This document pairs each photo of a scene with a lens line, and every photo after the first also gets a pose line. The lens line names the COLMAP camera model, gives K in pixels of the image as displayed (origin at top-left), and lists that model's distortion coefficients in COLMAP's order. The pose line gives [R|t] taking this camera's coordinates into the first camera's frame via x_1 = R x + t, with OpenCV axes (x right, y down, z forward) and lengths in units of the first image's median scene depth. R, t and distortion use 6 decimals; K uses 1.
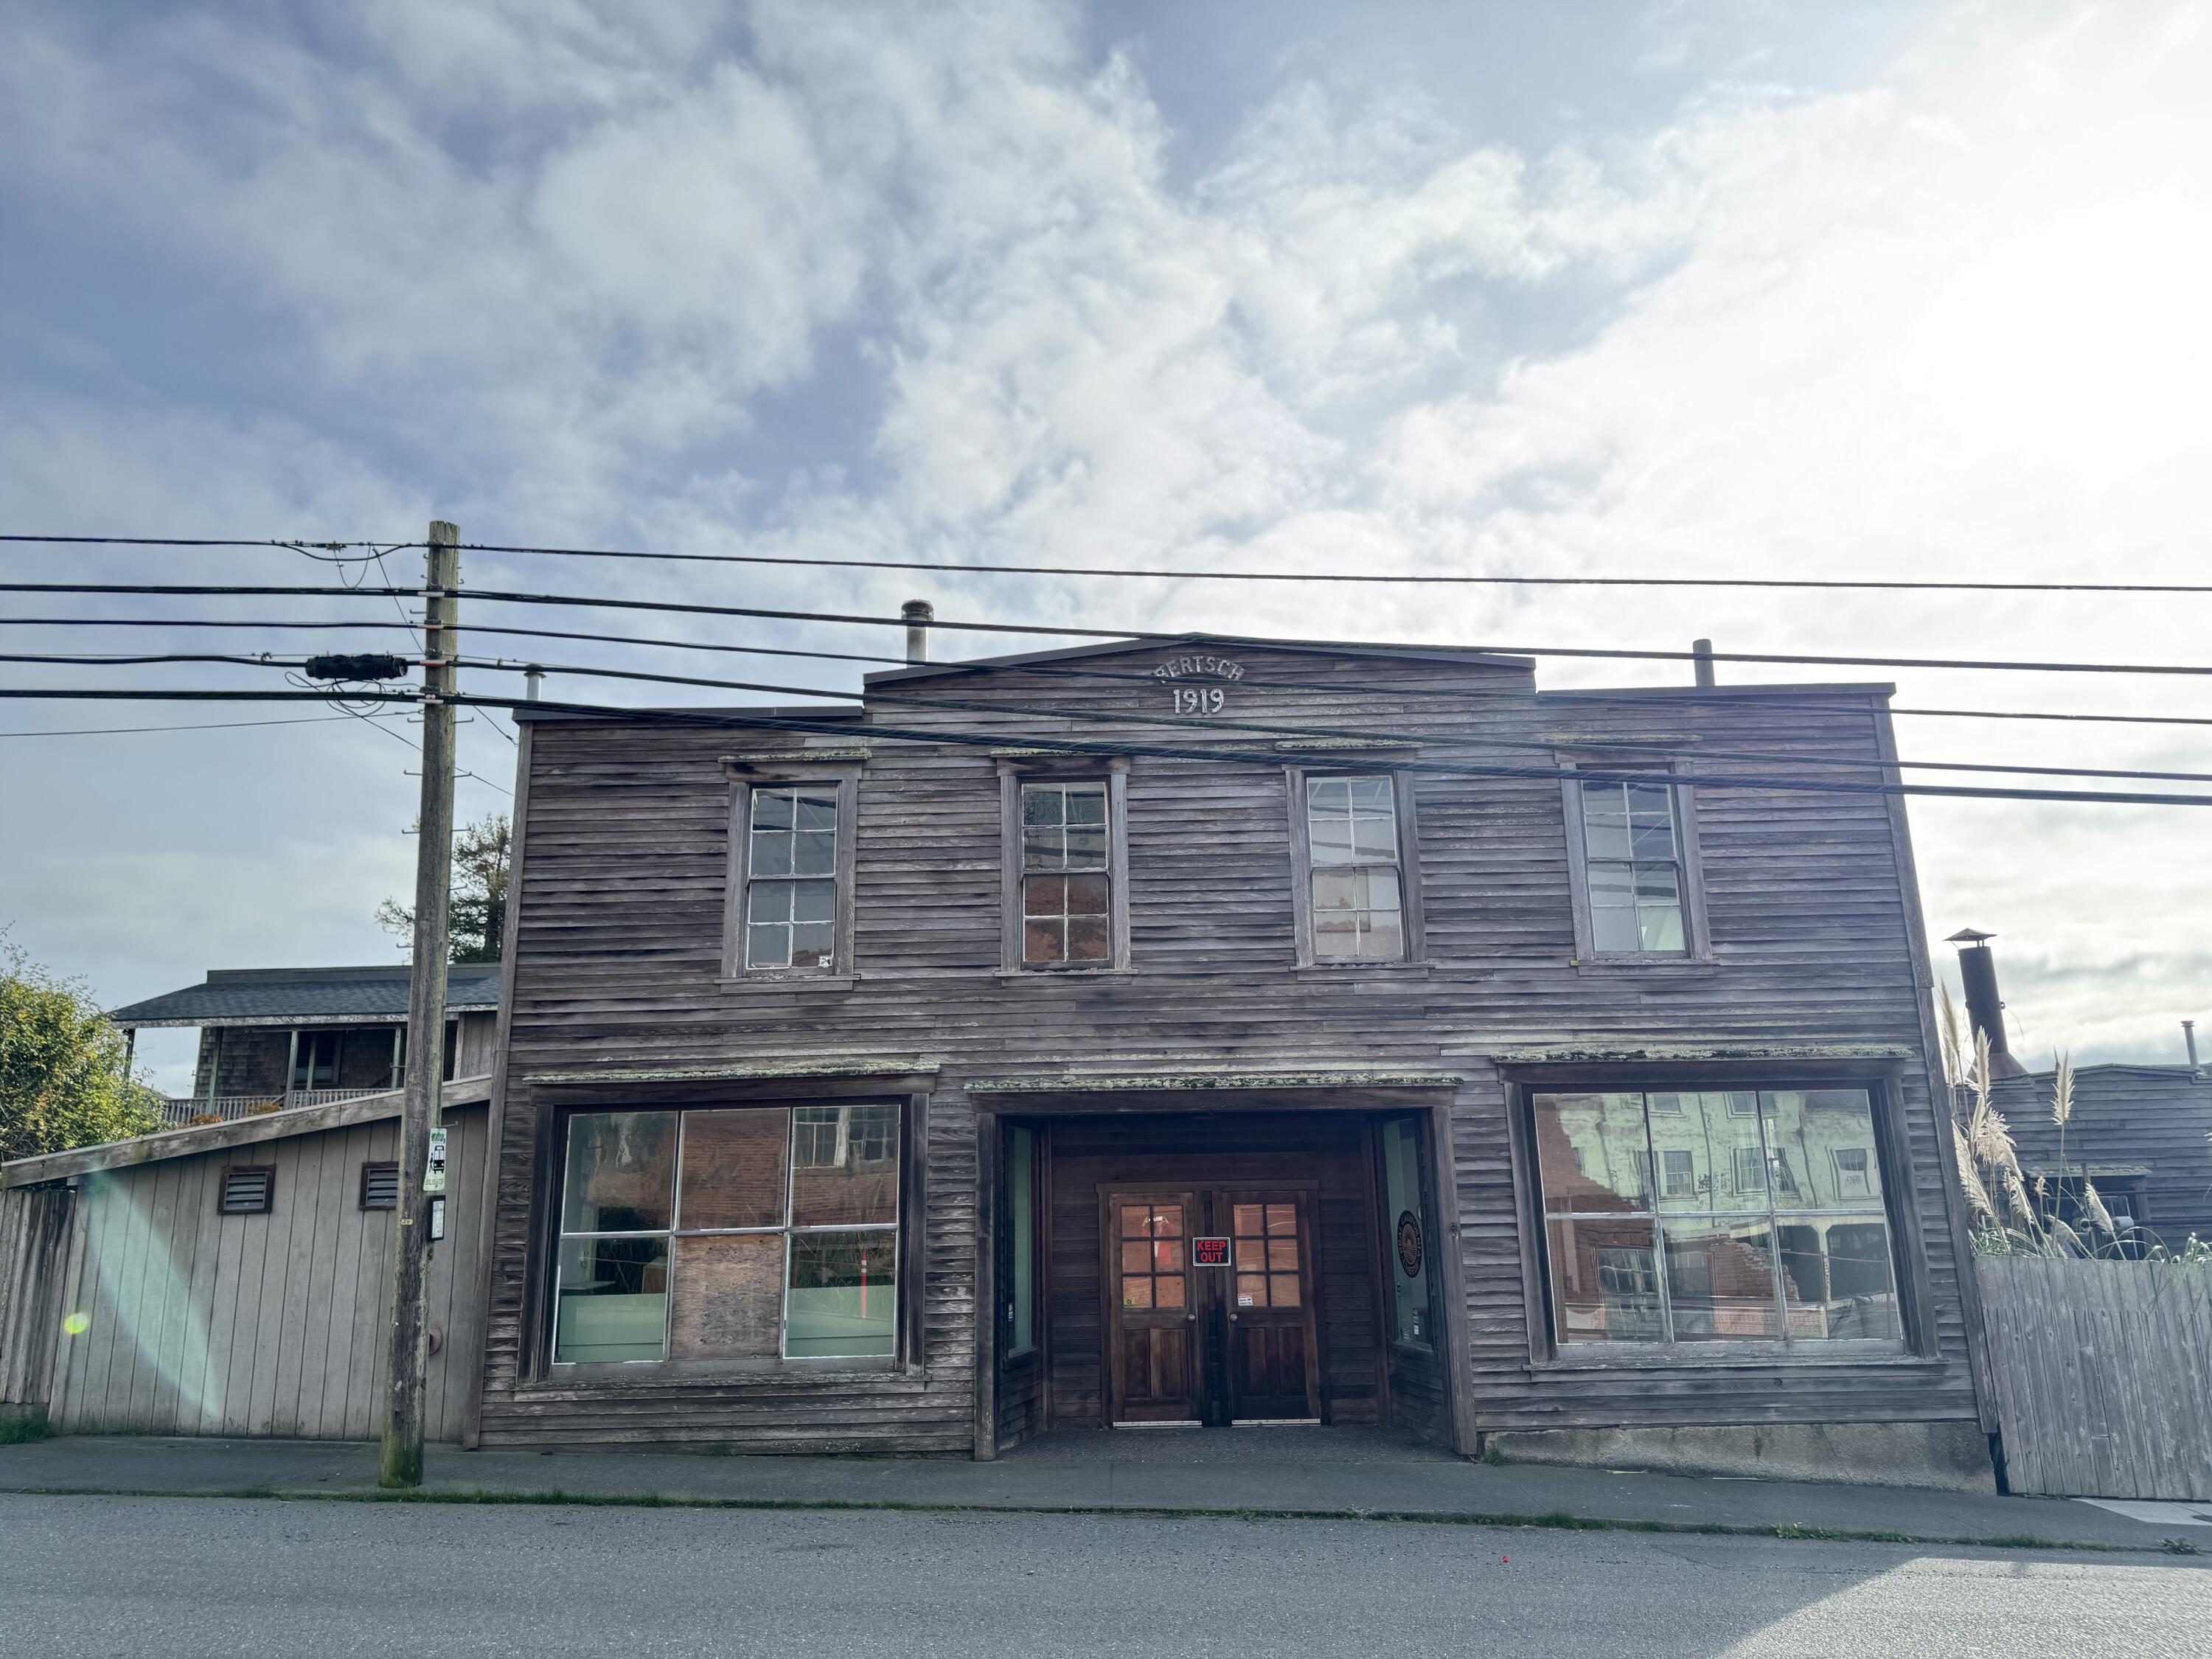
lens RADIAL K [[1548.7, 0, 1102.8], [0, 1548.7, 830.5], [0, 0, 1]] dist [-0.004392, 0.006775]
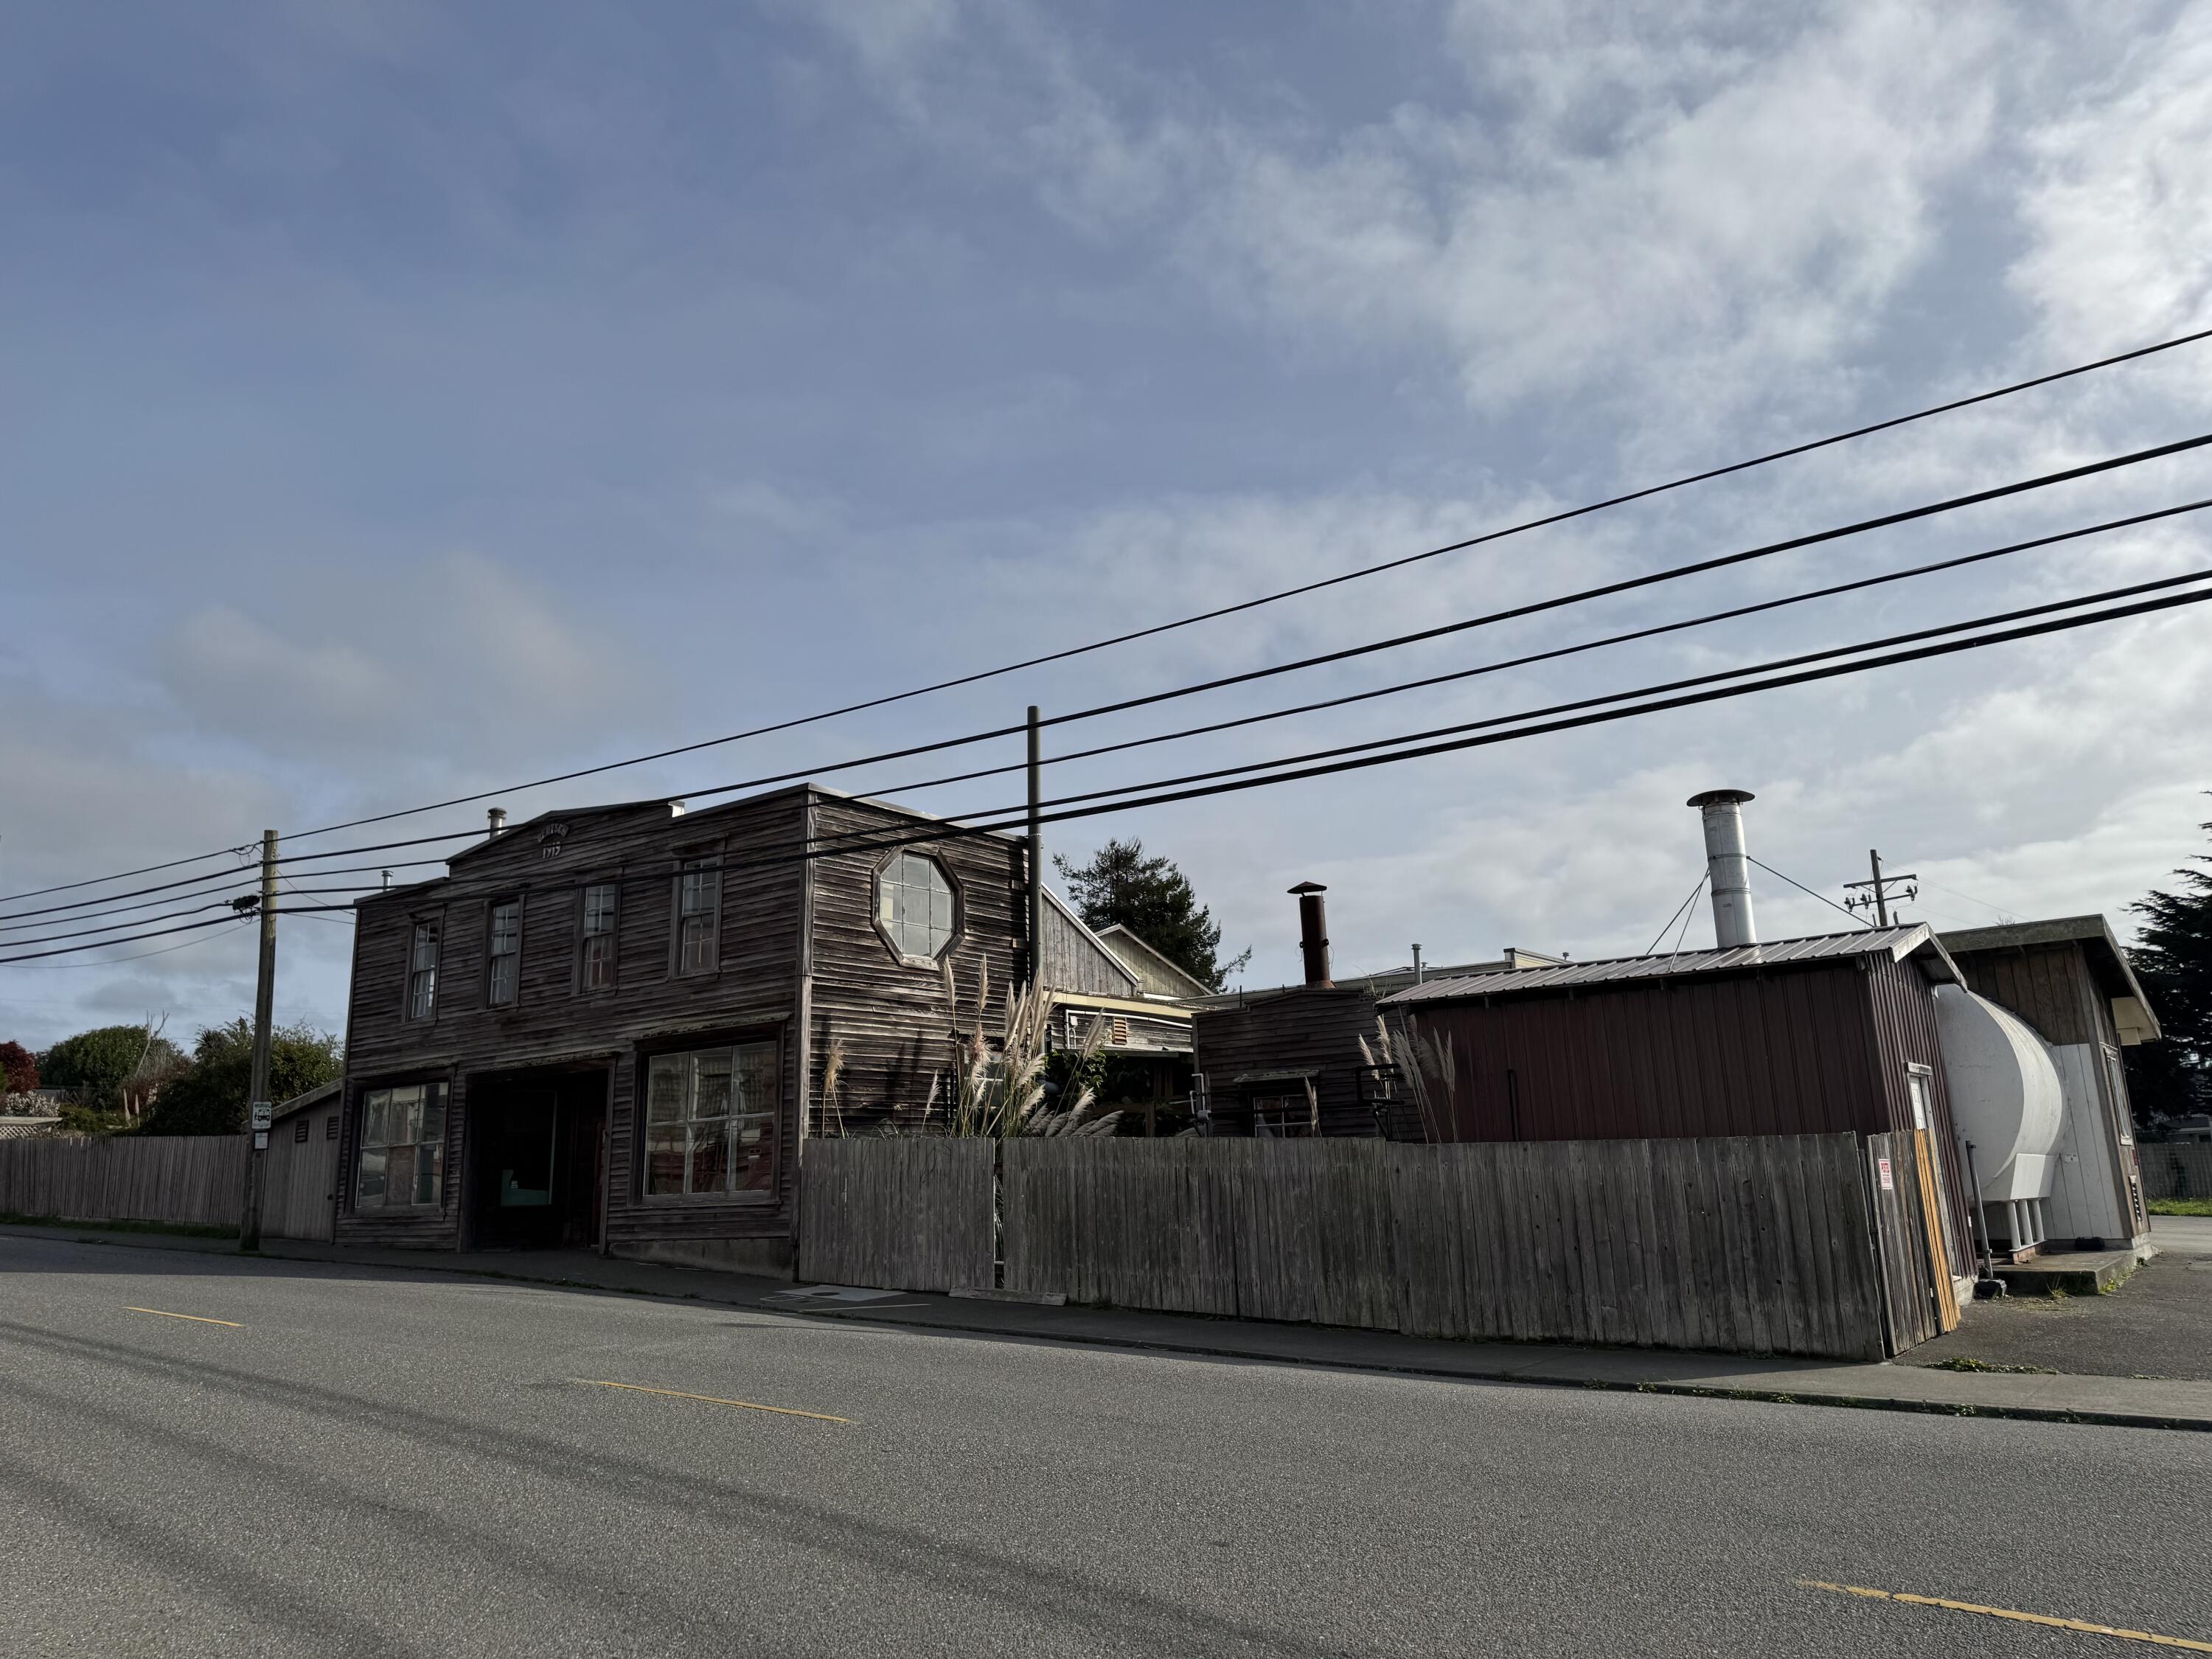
lens RADIAL K [[1548.7, 0, 1087.3], [0, 1548.7, 821.2], [0, 0, 1]] dist [-0.004392, 0.006775]
pose [[0.809476, -0.145778, -0.568768, 1.746170], [0.160015, 0.986793, -0.025185, 0.029912], [0.564928, -0.070624, 0.822112, -0.150618]]
